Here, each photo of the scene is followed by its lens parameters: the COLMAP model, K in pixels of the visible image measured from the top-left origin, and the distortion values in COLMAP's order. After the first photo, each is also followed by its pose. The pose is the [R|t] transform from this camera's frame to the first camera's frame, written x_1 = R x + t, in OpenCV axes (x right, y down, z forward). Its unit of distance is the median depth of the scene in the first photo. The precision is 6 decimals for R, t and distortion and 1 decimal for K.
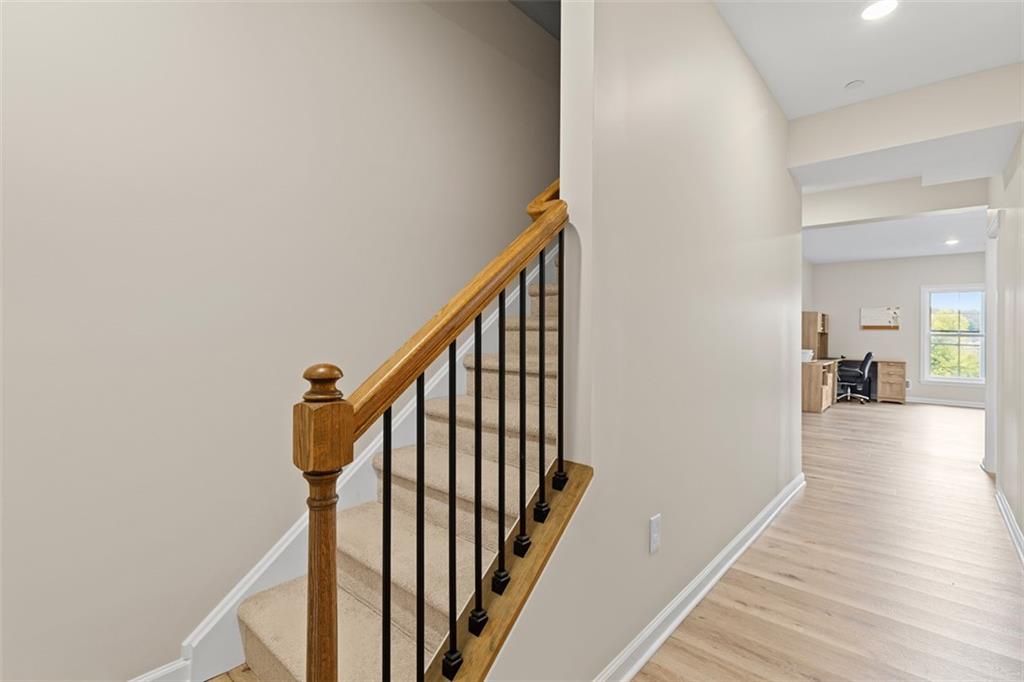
lens RADIAL K [[466.1, 0, 518.0], [0, 466.1, 335.4], [0, 0, 1]] dist [0.004986, 0.001044]
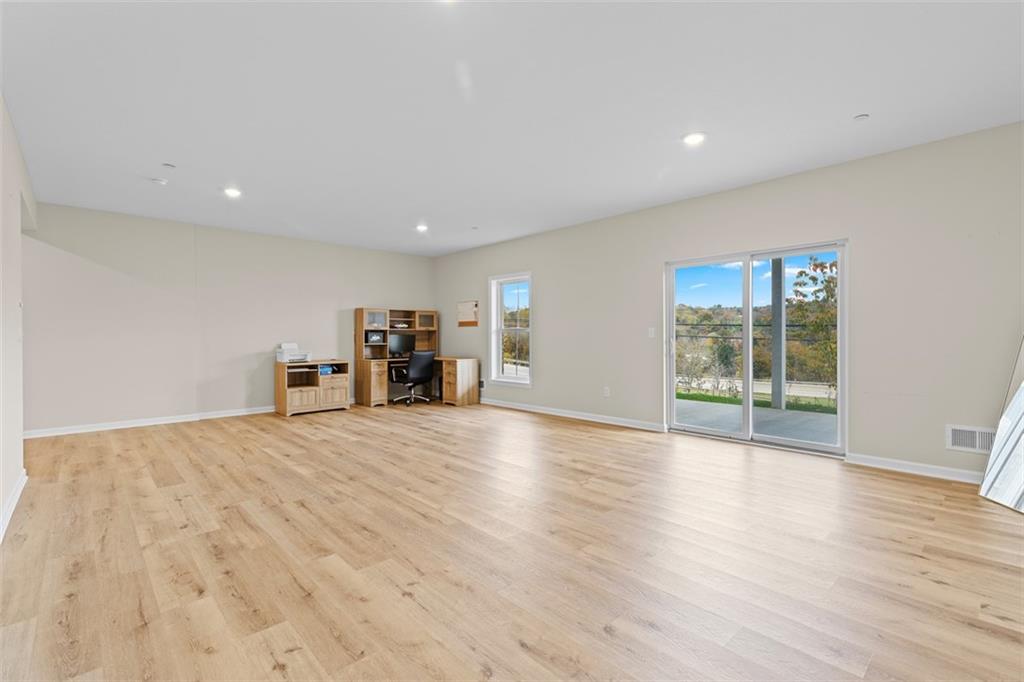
lens RADIAL K [[466.1, 0, 528.4], [0, 466.1, 324.9], [0, 0, 1]] dist [0.004986, 0.001044]
pose [[0.996612, -0.012696, -0.081258, 1.020390], [0.010429, 0.999546, -0.028269, 0.014200], [0.081580, 0.027325, 0.996292, 0.088804]]
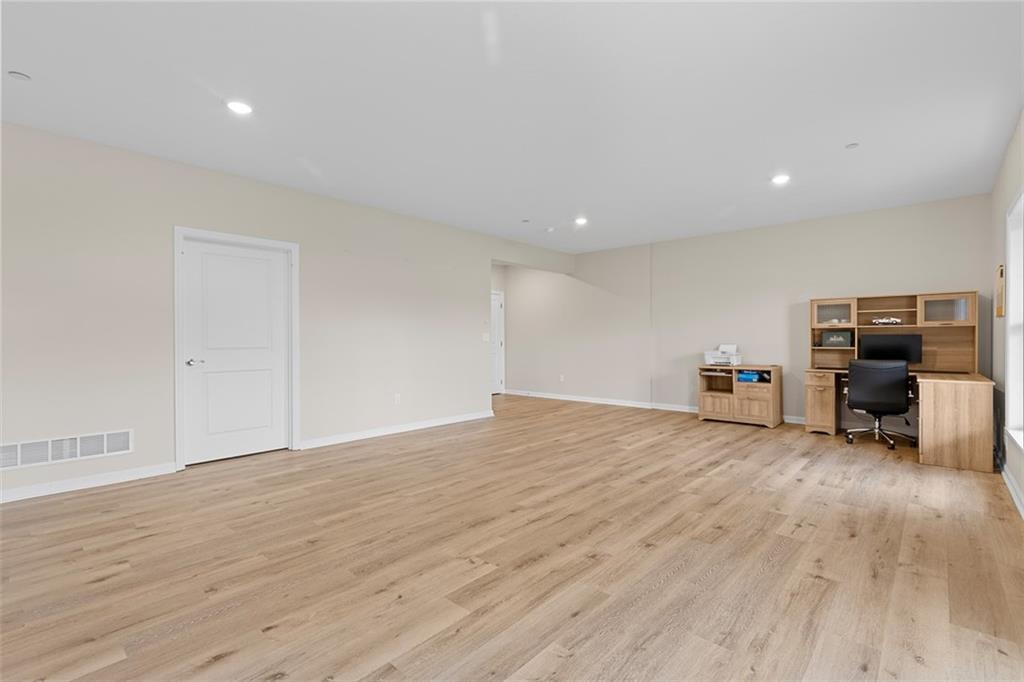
lens RADIAL K [[466.1, 0, 514.4], [0, 466.1, 341.4], [0, 0, 1]] dist [0.004986, 0.001044]
pose [[-0.019361, -0.002208, -0.999810, 1.320288], [0.000079, 0.999998, -0.002210, 0.014812], [0.999813, -0.000122, -0.019361, 0.556513]]
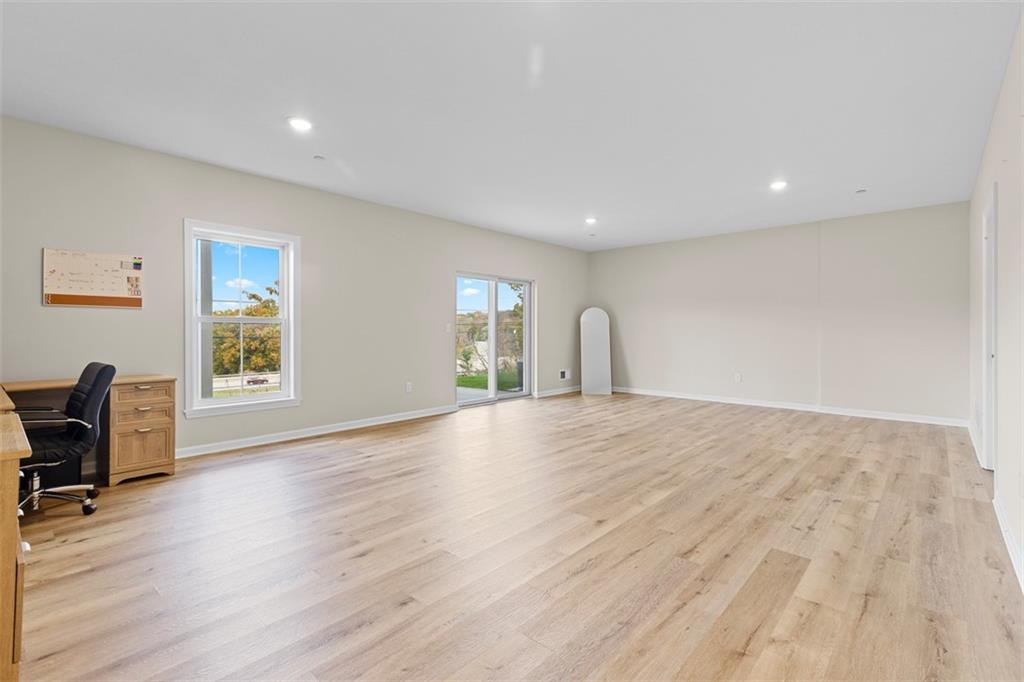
lens RADIAL K [[466.1, 0, 515.3], [0, 466.1, 334.4], [0, 0, 1]] dist [0.004986, 0.001044]
pose [[0.004612, -0.015656, 0.999867, 0.377166], [0.002909, 0.999873, 0.015643, 0.008278], [-0.999985, 0.002837, 0.004657, 0.658236]]
